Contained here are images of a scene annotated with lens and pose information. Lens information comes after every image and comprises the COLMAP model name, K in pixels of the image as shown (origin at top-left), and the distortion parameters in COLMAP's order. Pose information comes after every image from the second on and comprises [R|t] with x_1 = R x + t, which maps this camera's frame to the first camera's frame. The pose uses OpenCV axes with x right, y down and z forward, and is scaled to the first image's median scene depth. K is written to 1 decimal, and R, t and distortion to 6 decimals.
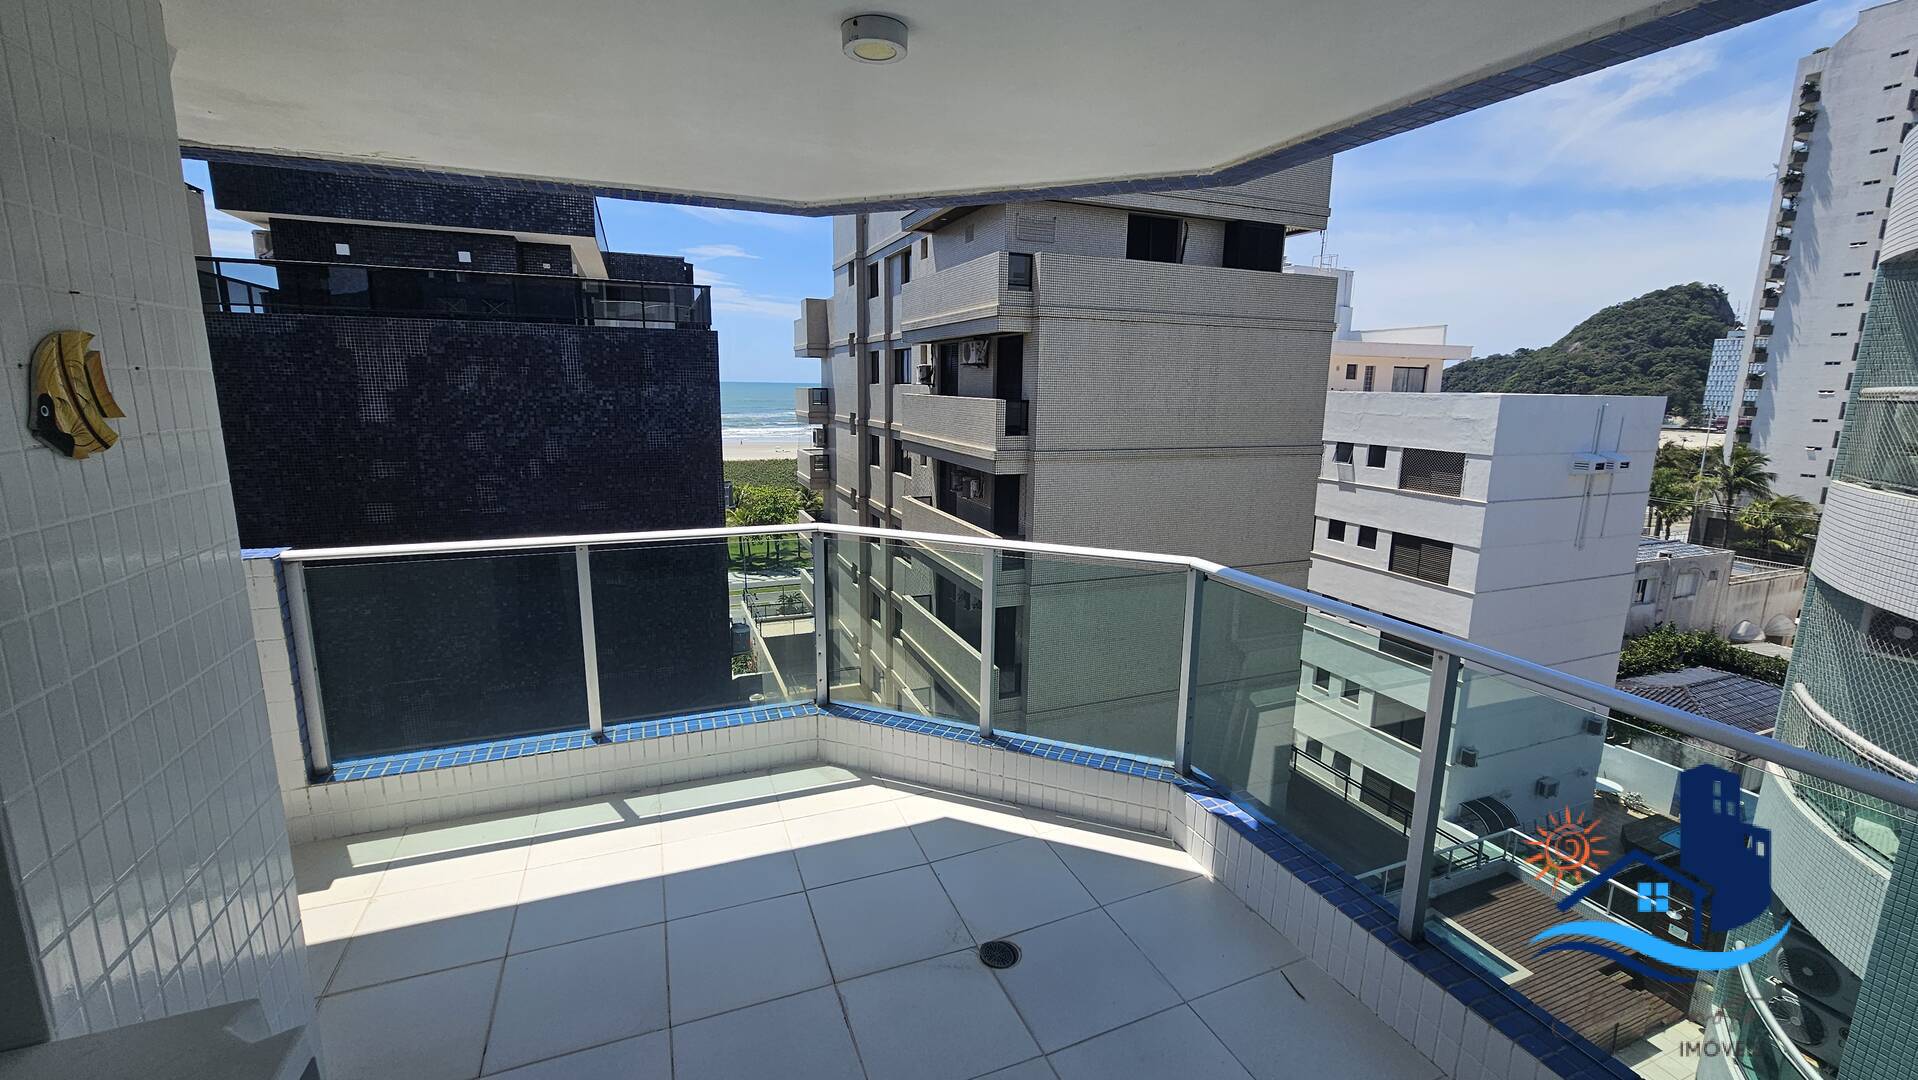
lens RADIAL K [[783.5, 0, 965.4], [0, 783.5, 534.4], [0, 0, 1]] dist [-0.007587, 0.001480]
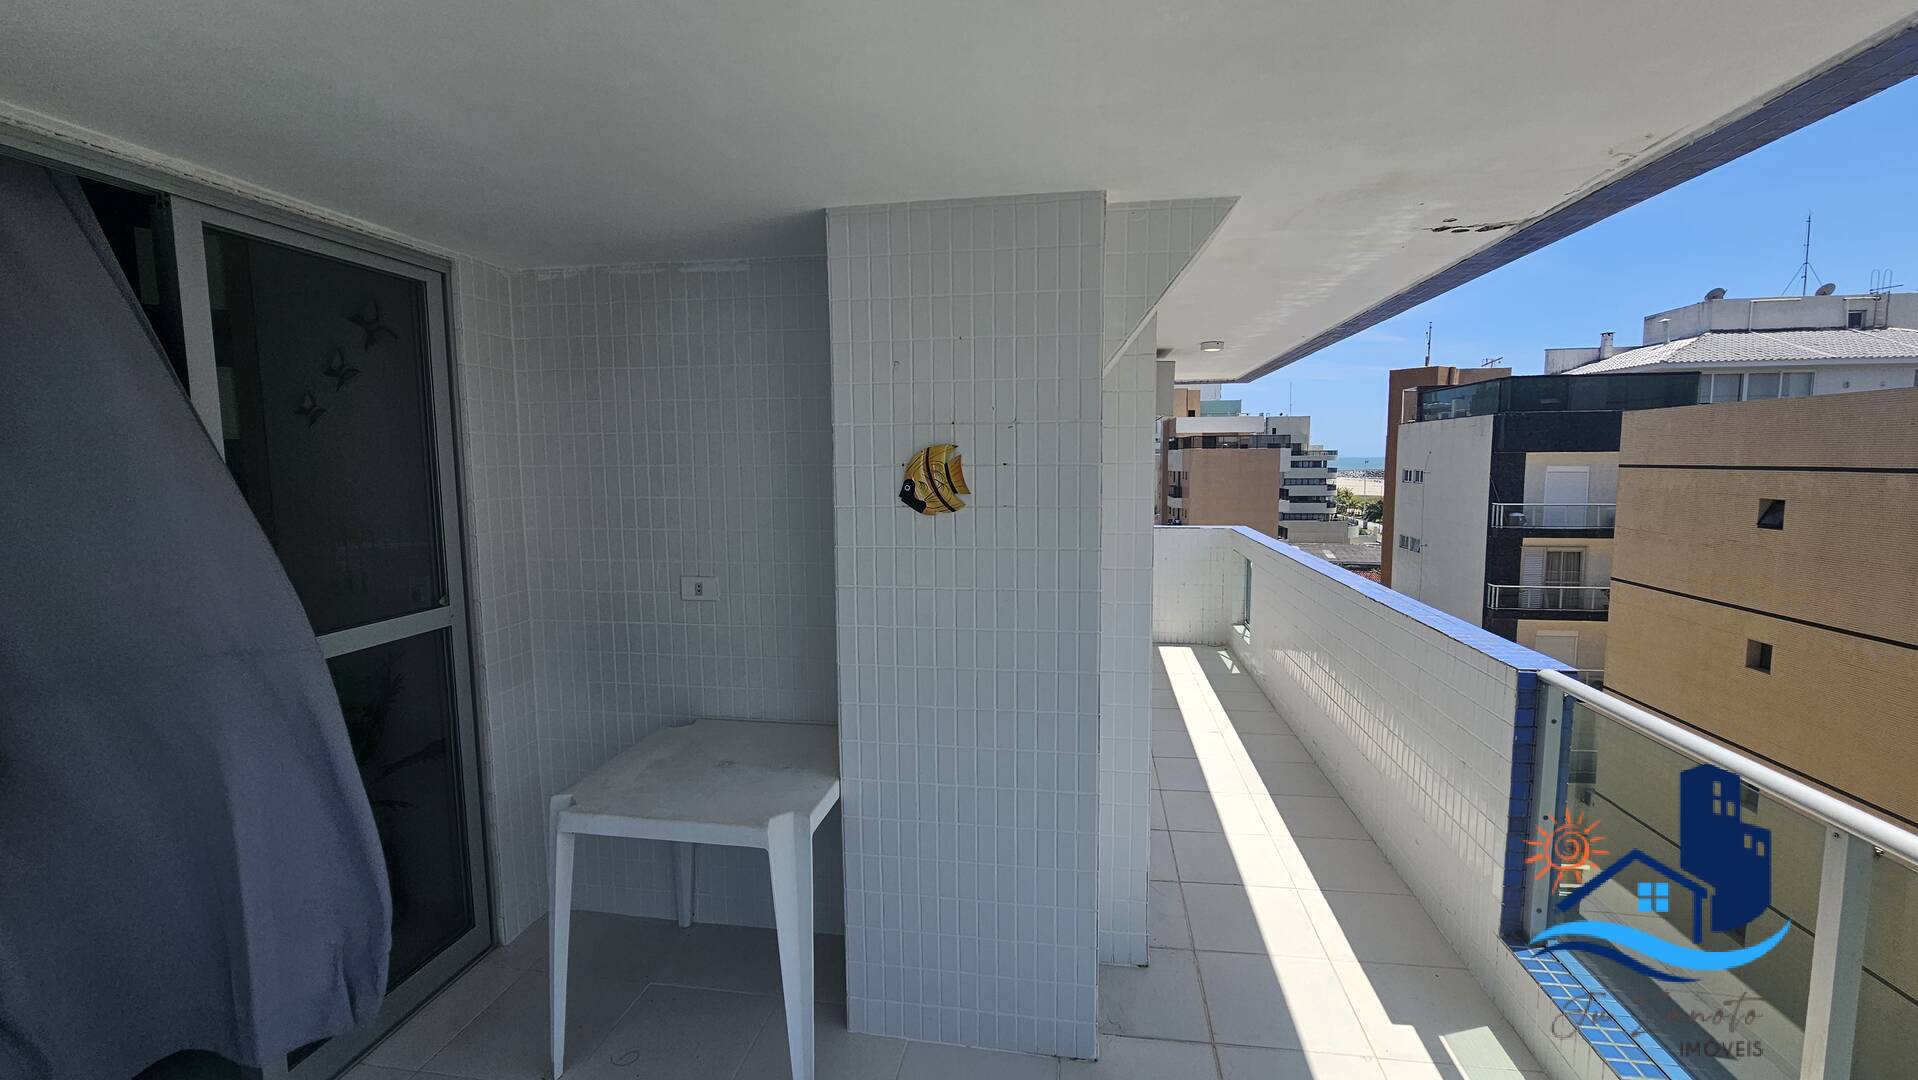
lens RADIAL K [[783.5, 0, 966.2], [0, 783.5, 536.3], [0, 0, 1]] dist [-0.007587, 0.001480]
pose [[-0.516113, 0.073800, -0.853335, 0.017019], [-0.163305, 0.969527, 0.182618, -0.017935], [0.840809, 0.233605, -0.488333, 0.089429]]
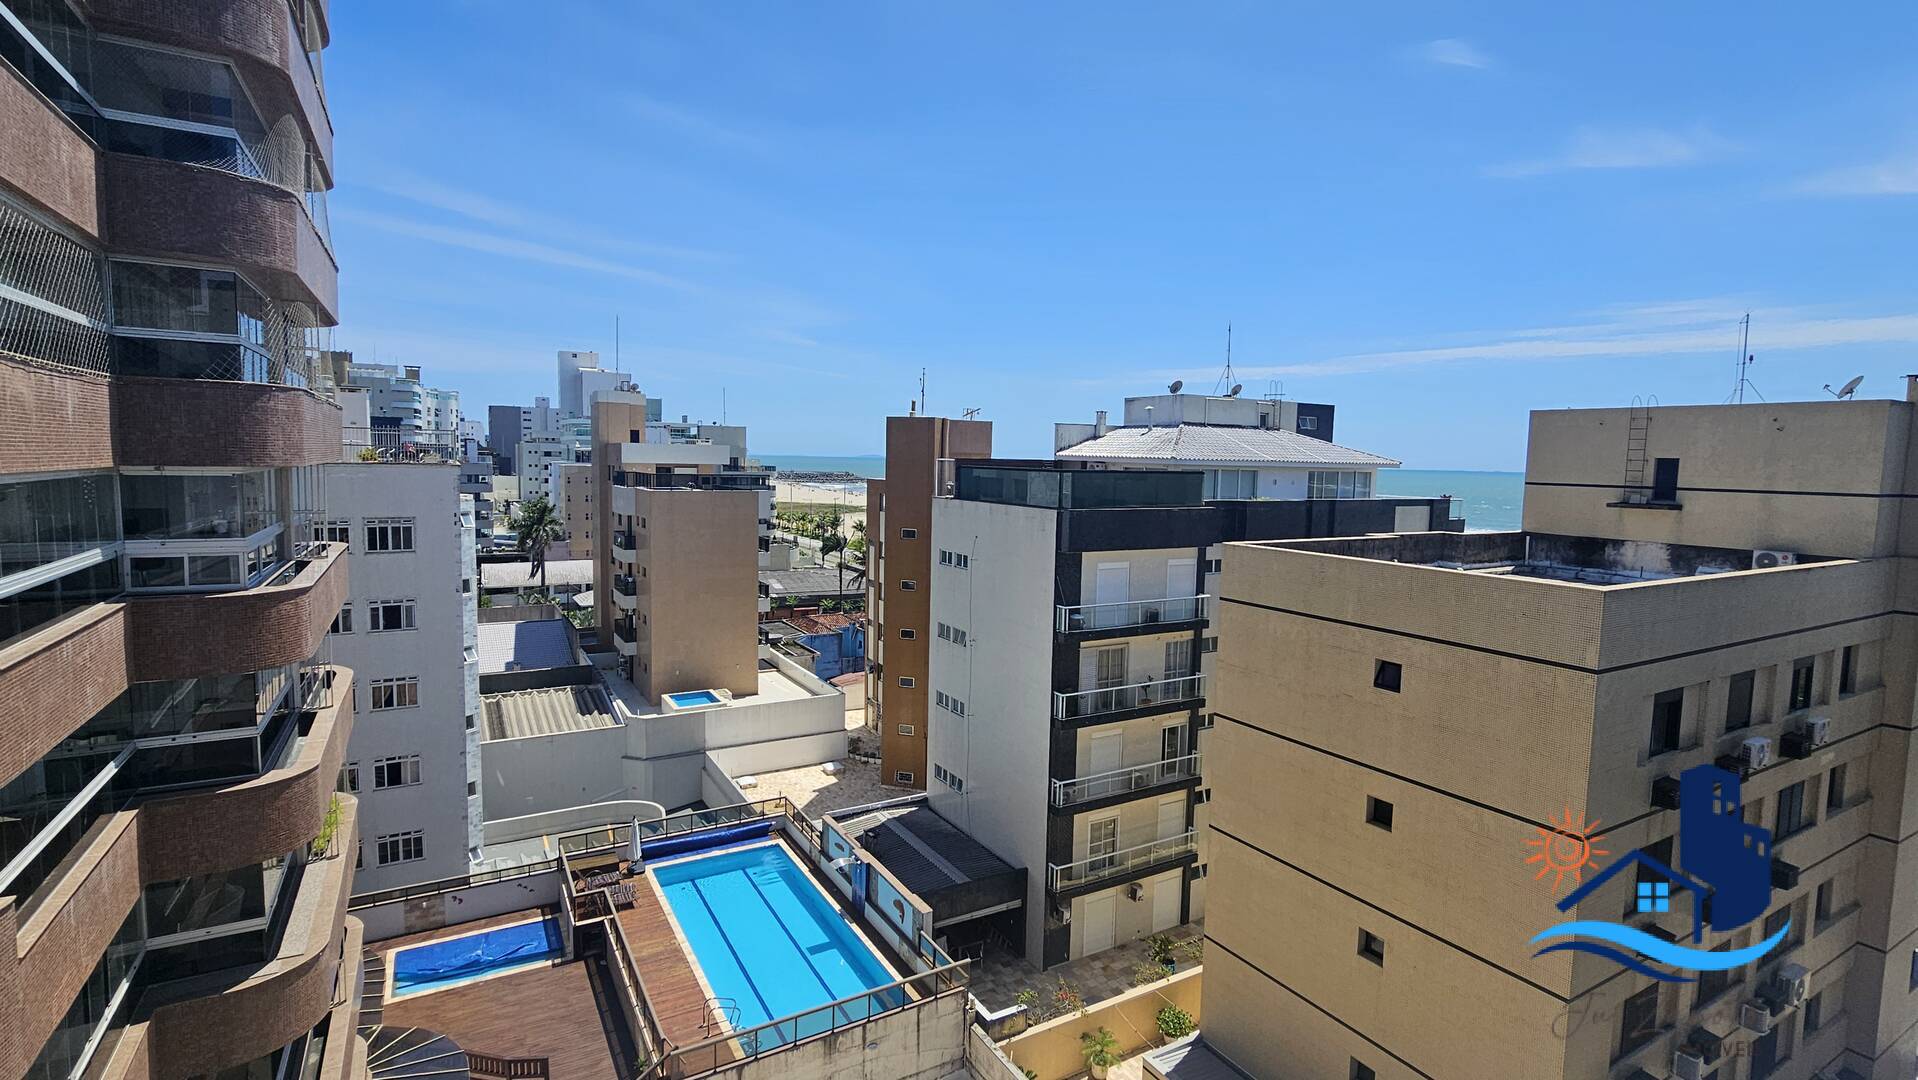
lens RADIAL K [[895.6, 0, 971.2], [0, 895.6, 533.4], [0, 0, 1]] dist [-0.006766, 0.001290]
pose [[0.144853, 0.071797, -0.986845, -0.196539], [-0.208600, 0.977163, 0.040474, -0.103087], [0.967214, 0.199994, 0.156522, -0.155705]]
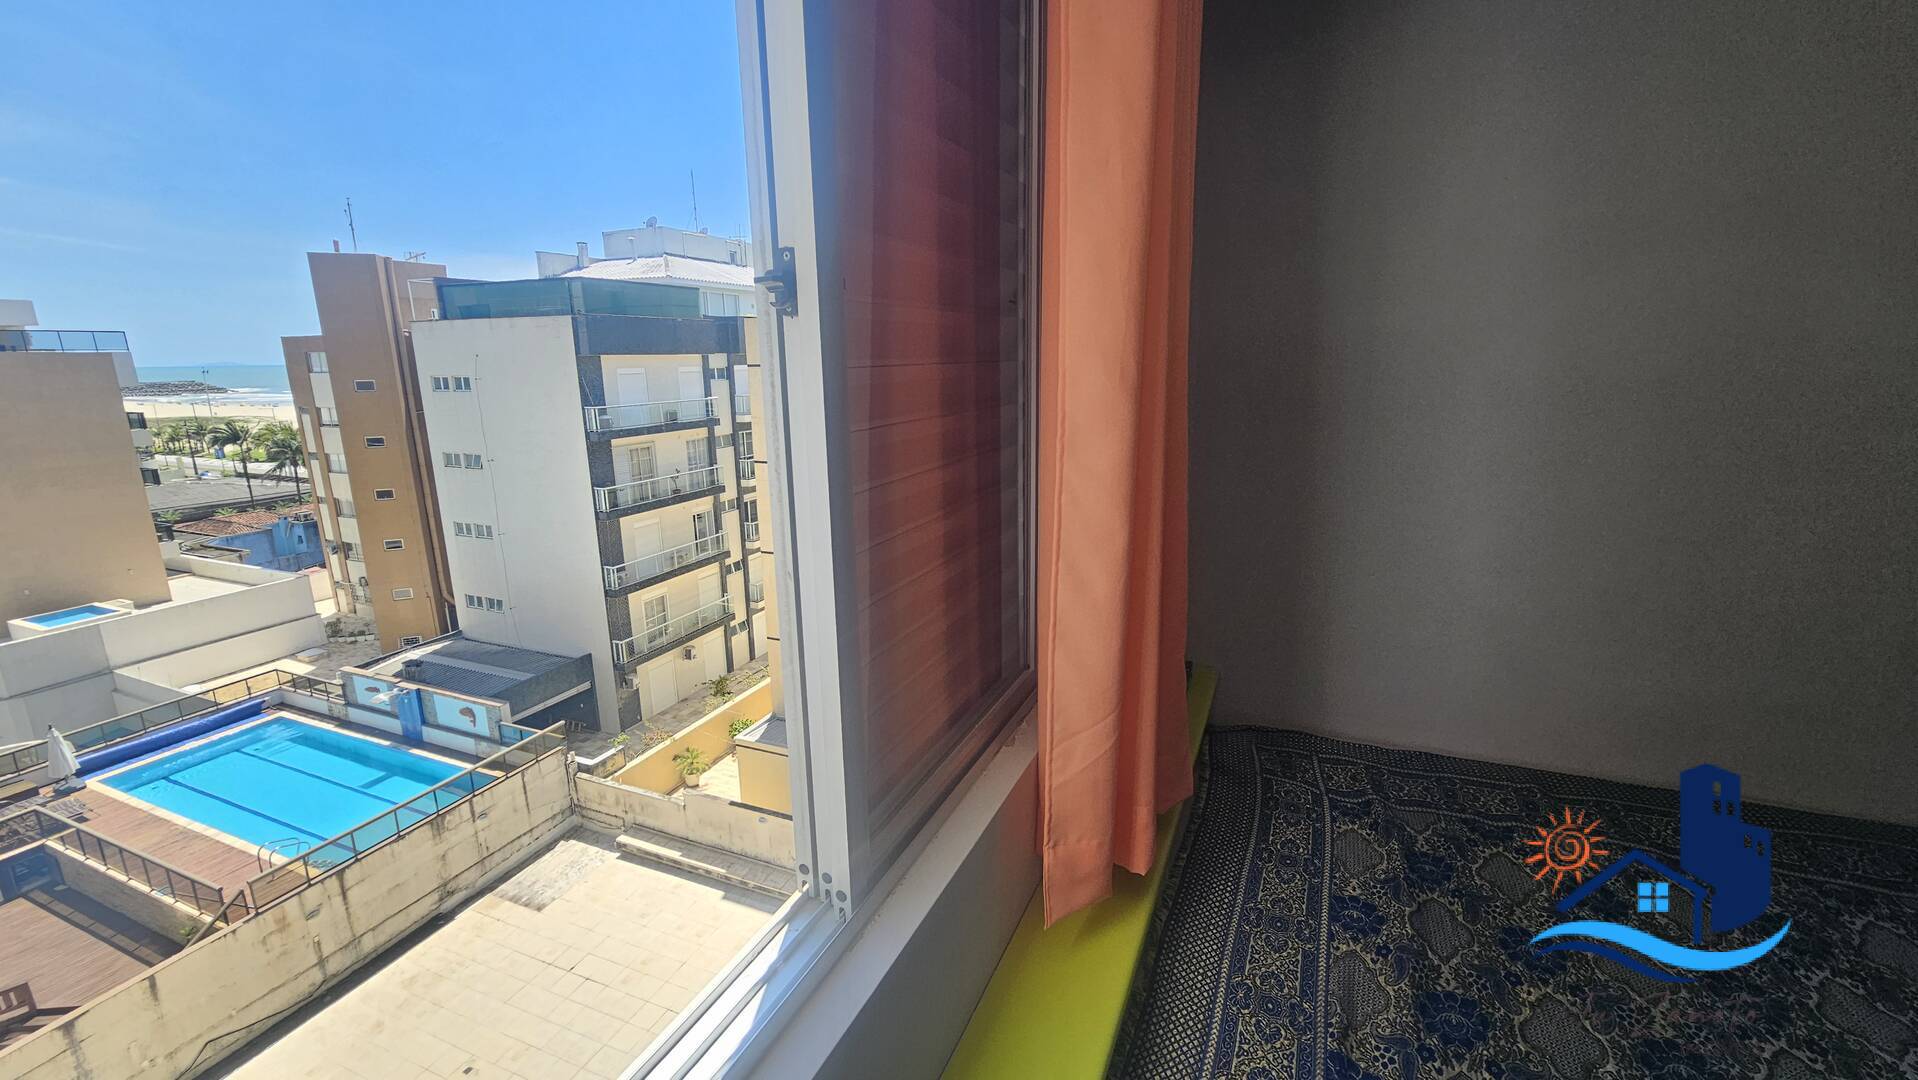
lens RADIAL K [[783.5, 0, 965.7], [0, 783.5, 533.8], [0, 0, 1]] dist [-0.007587, 0.001480]
pose [[0.706200, 0.136747, -0.694681, -0.155997], [-0.113639, 0.990342, 0.079424, 0.047648], [0.698833, 0.022854, 0.714920, -0.258933]]
